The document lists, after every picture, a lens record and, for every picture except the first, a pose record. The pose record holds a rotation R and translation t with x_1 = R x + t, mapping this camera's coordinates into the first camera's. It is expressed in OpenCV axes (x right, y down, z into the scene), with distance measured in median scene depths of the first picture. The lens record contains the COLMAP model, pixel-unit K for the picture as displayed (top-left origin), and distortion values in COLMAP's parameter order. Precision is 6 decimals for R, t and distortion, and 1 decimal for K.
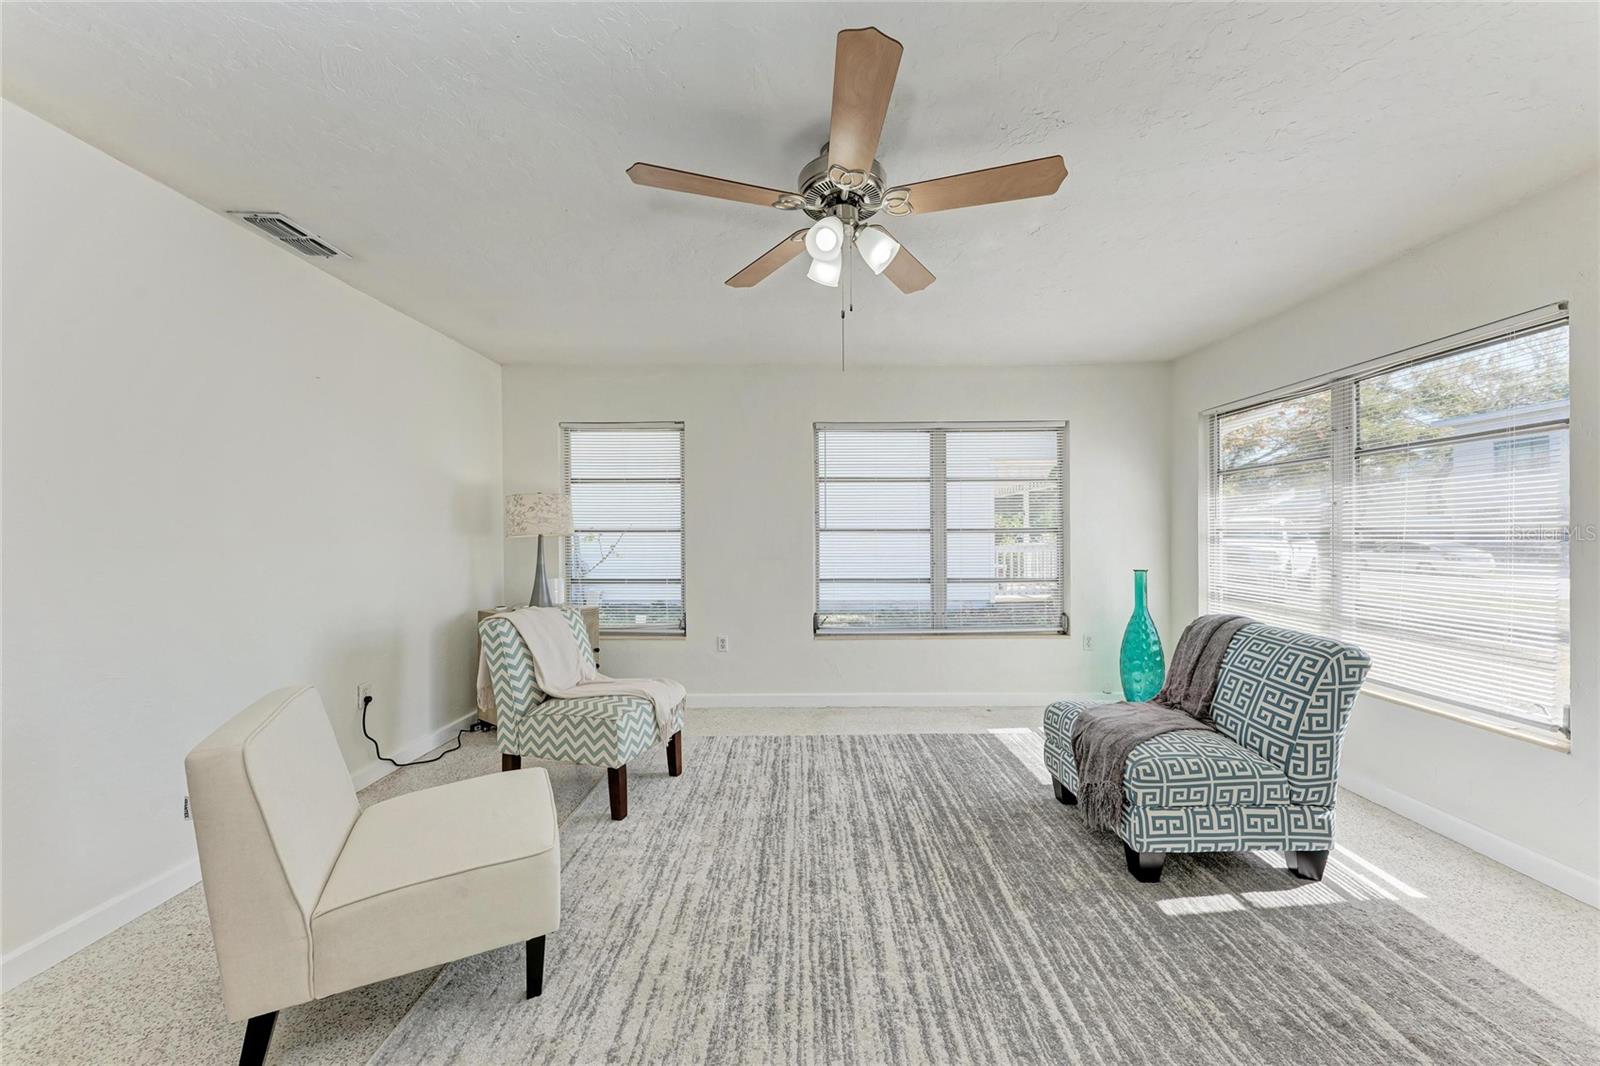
lens RADIAL K [[561.2, 0, 800.0], [0, 561.2, 536.5], [0, 0, 1]] dist [0.000384, 0.000017]
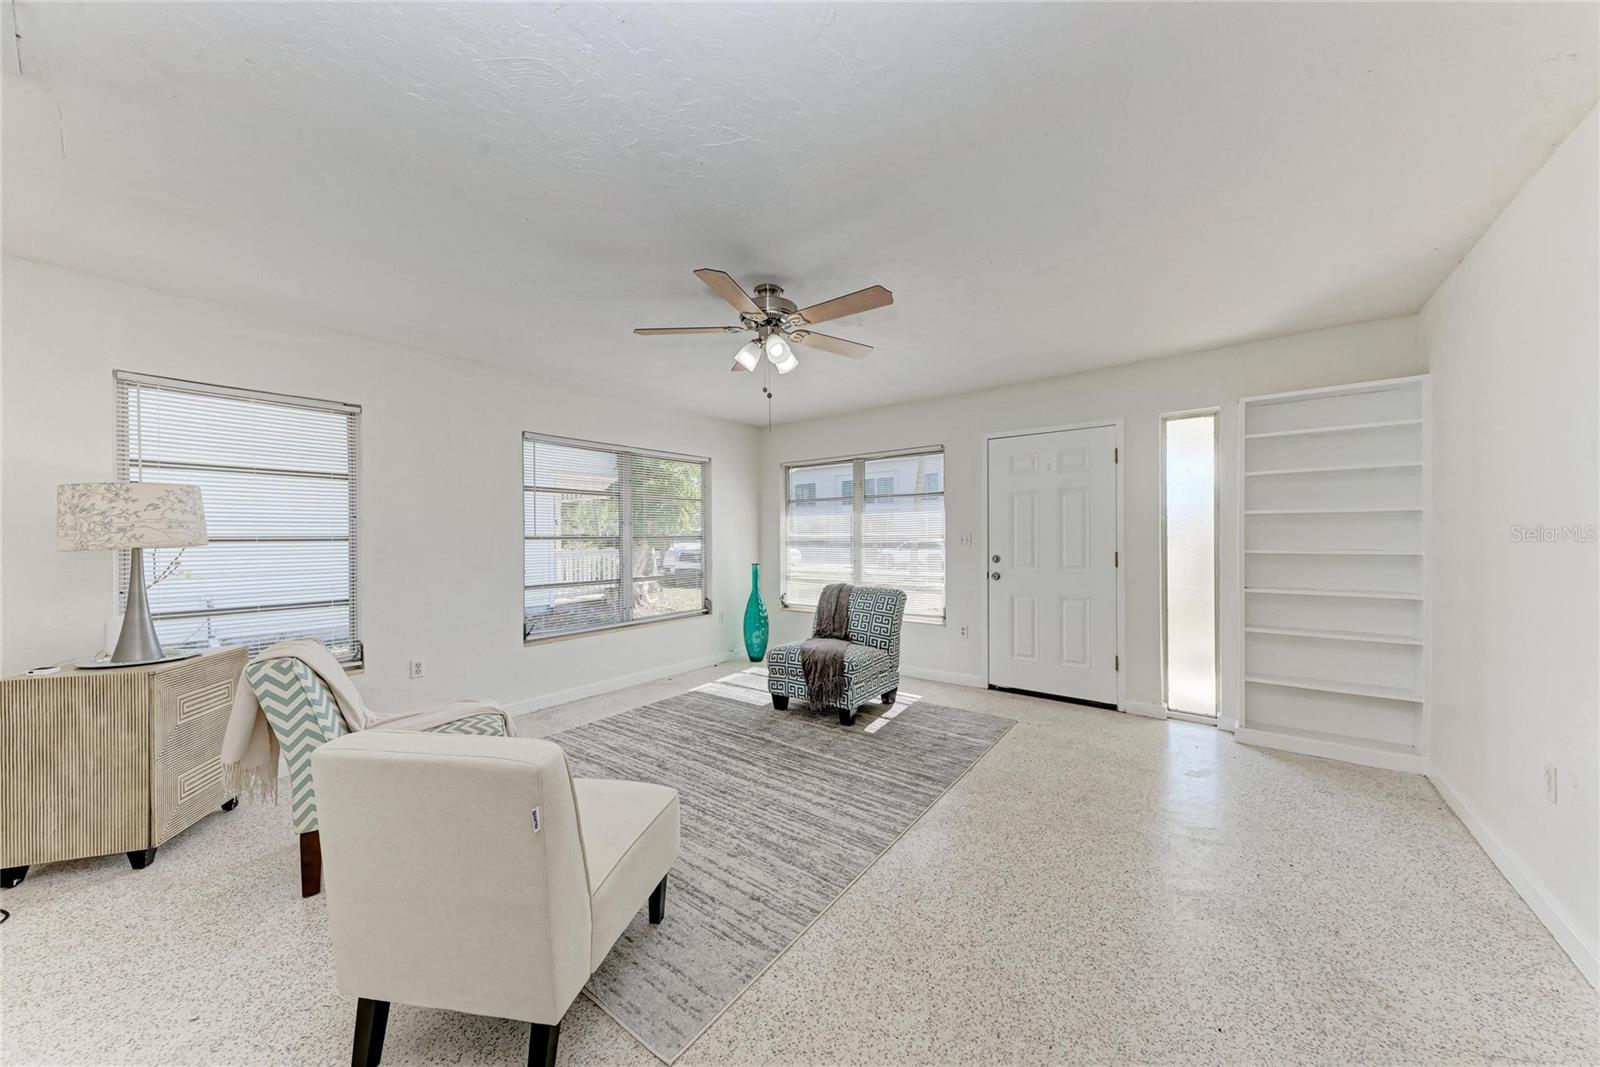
lens RADIAL K [[548.0, 0, 795.2], [0, 548.0, 540.1], [0, 0, 1]] dist [0.015447, -0.003836]
pose [[0.618021, -0.007096, 0.786130, -0.695913], [0.012550, 0.999921, -0.000840, -0.000825], [-0.786062, 0.010385, 0.618061, 0.011443]]
